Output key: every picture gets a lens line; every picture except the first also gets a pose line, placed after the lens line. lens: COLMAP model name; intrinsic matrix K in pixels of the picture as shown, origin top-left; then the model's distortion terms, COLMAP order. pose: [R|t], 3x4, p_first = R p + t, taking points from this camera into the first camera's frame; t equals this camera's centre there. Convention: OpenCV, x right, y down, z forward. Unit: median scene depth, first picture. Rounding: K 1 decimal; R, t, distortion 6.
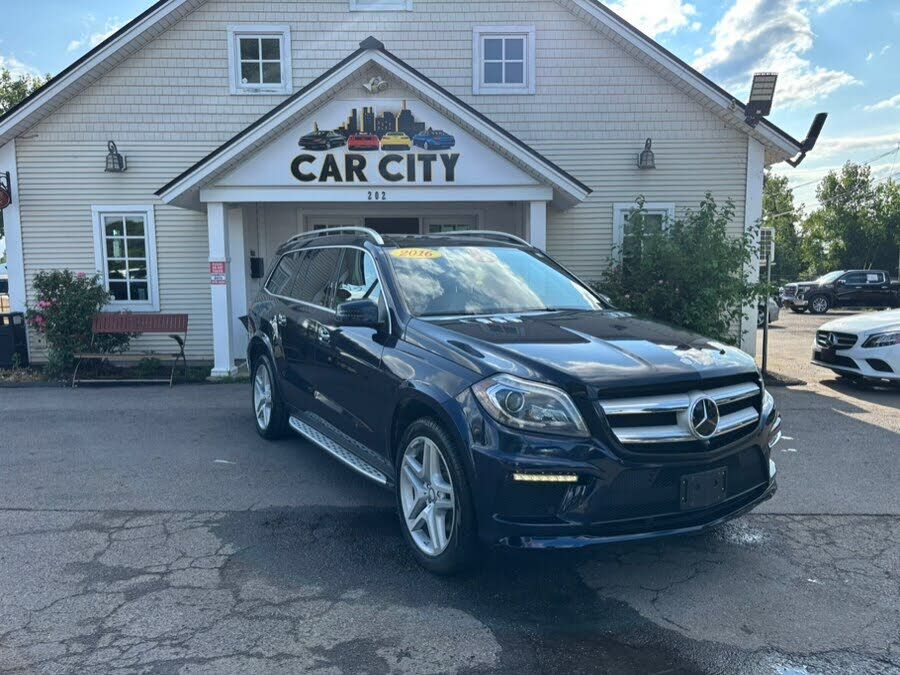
lens RADIAL K [[684.4, 0, 449.5], [0, 684.4, 341.9], [0, 0, 1]] dist [0.024246, 0.002471]
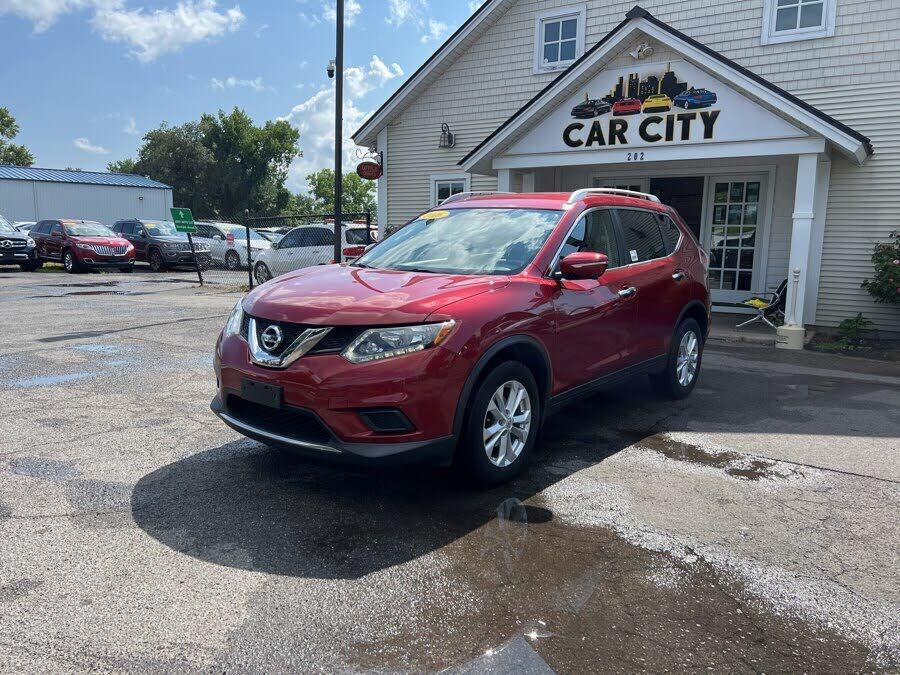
lens RADIAL K [[676.8, 0, 443.7], [0, 676.8, 337.9], [0, 0, 1]] dist [0.062255, -0.061975]
pose [[0.832175, 0.102557, -0.544946, 0.247753], [-0.079119, 0.994653, 0.066369, 0.021336], [0.548839, -0.012114, 0.835840, -0.061143]]
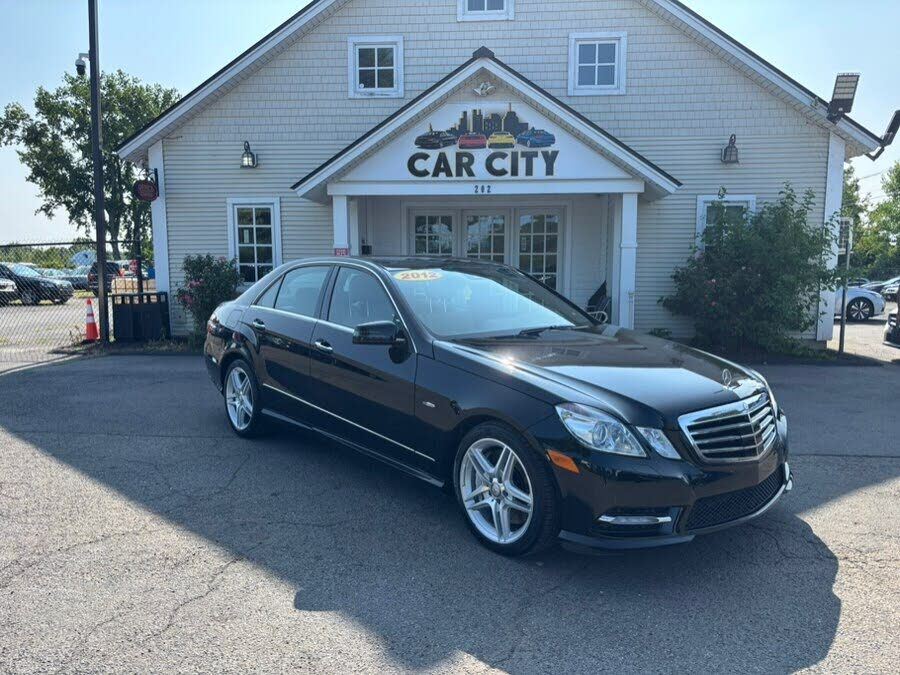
lens RADIAL K [[684.3, 0, 444.2], [0, 684.3, 340.8], [0, 0, 1]] dist [0.027425, -0.010591]
pose [[0.997234, 0.015010, -0.072799, -0.081417], [-0.014120, 0.999819, 0.012718, 0.019896], [0.072976, -0.011655, 0.997266, -0.116265]]
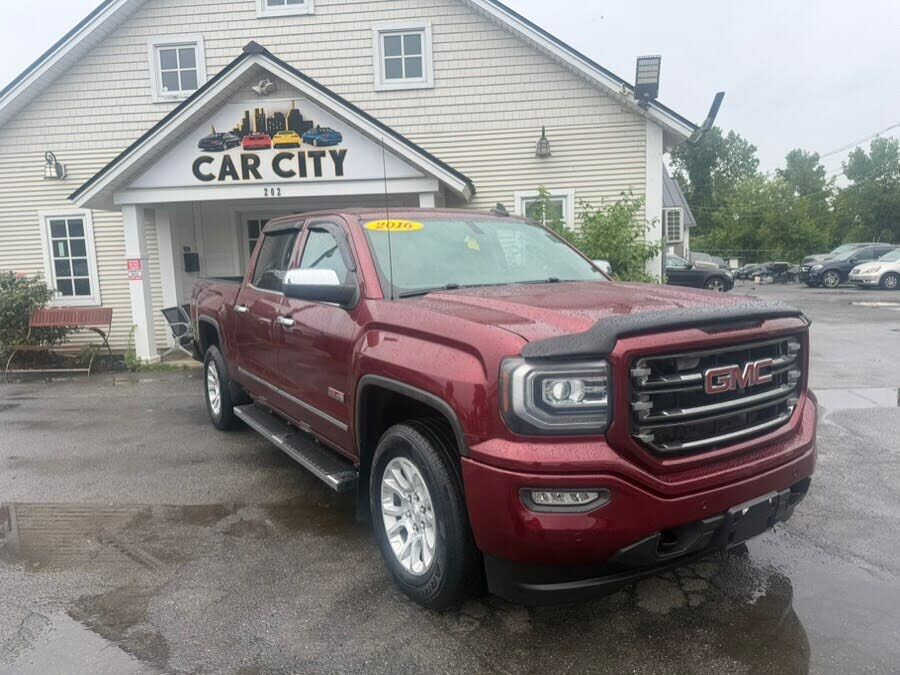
lens RADIAL K [[637.9, 0, 448.6], [0, 637.9, 333.8], [0, 0, 1]] dist [0.052050, -0.085064]
pose [[0.996068, -0.018629, -0.086613, 0.238773], [0.020293, 0.999625, 0.018368, -0.007237], [0.086238, -0.020053, 0.996073, 0.032399]]
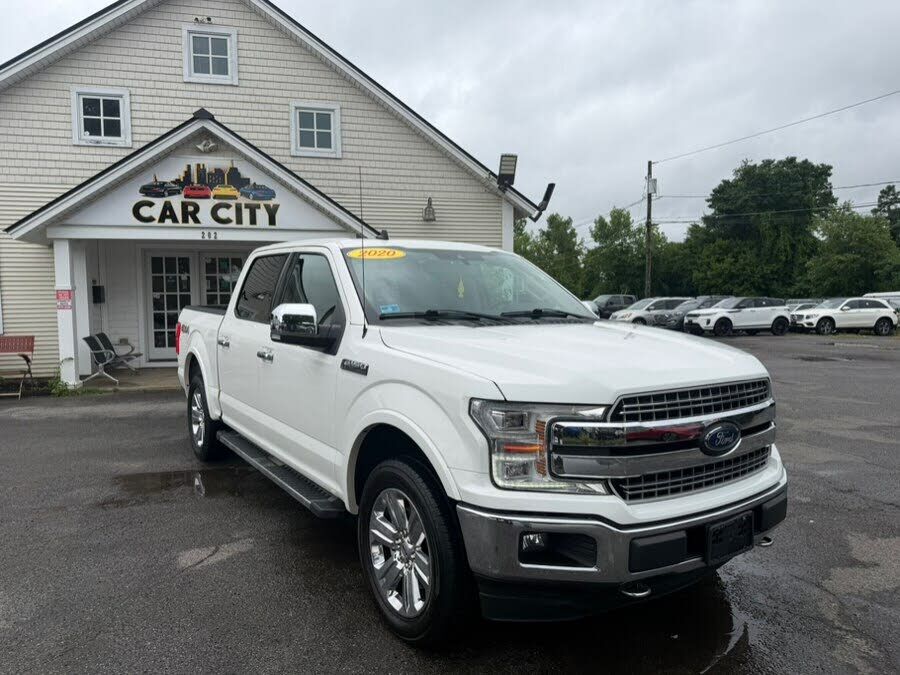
lens RADIAL K [[635.7, 0, 449.8], [0, 635.7, 343.7], [0, 0, 1]] dist [0.025684, -0.049862]
pose [[0.967931, -0.019578, 0.250453, 0.018586], [0.026366, 0.999370, -0.023775, 0.015434], [-0.249830, 0.029616, 0.967837, -0.187749]]
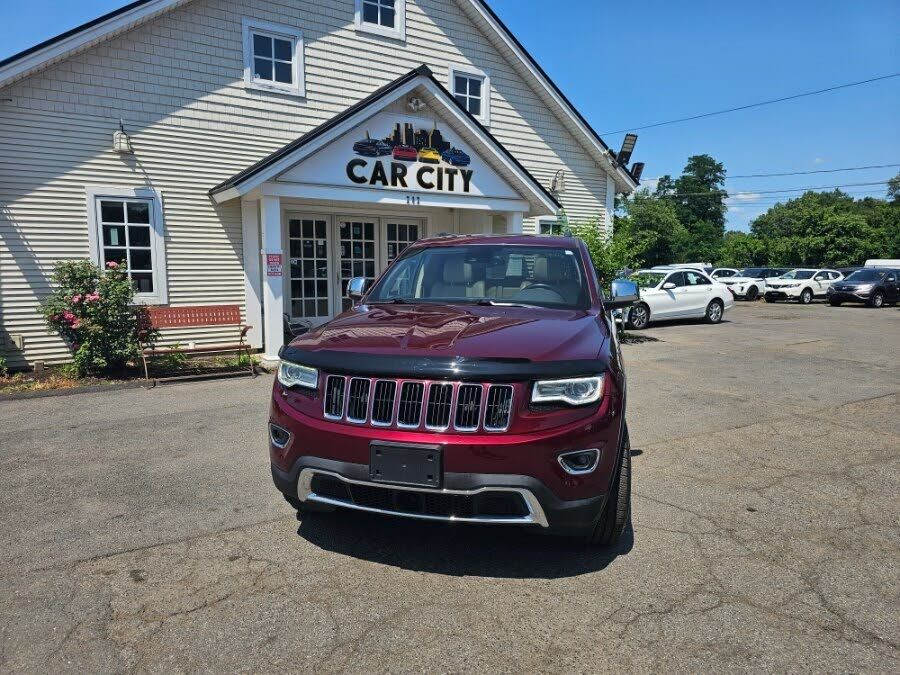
lens RADIAL K [[615.9, 0, 450.0], [0, 615.9, 337.5], [0, 0, 1]] dist [0.053905, -0.039436]
pose [[0.847388, -0.053217, 0.528301, -0.605618], [0.045012, 0.998583, 0.028391, -0.005184], [-0.529063, -0.000278, 0.848583, 0.066212]]
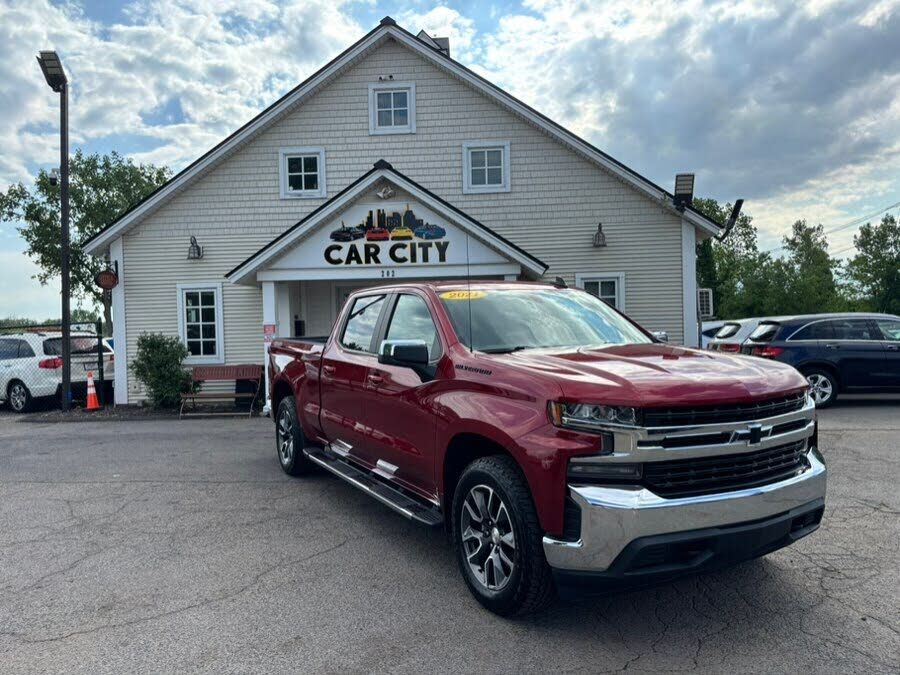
lens RADIAL K [[676.8, 0, 443.7], [0, 676.8, 337.9], [0, 0, 1]] dist [0.062255, -0.061975]
pose [[0.997552, -0.015379, -0.068210, 0.086549], [0.010045, 0.996913, -0.077869, 0.013460], [0.069197, 0.076993, 0.994628, -0.280505]]
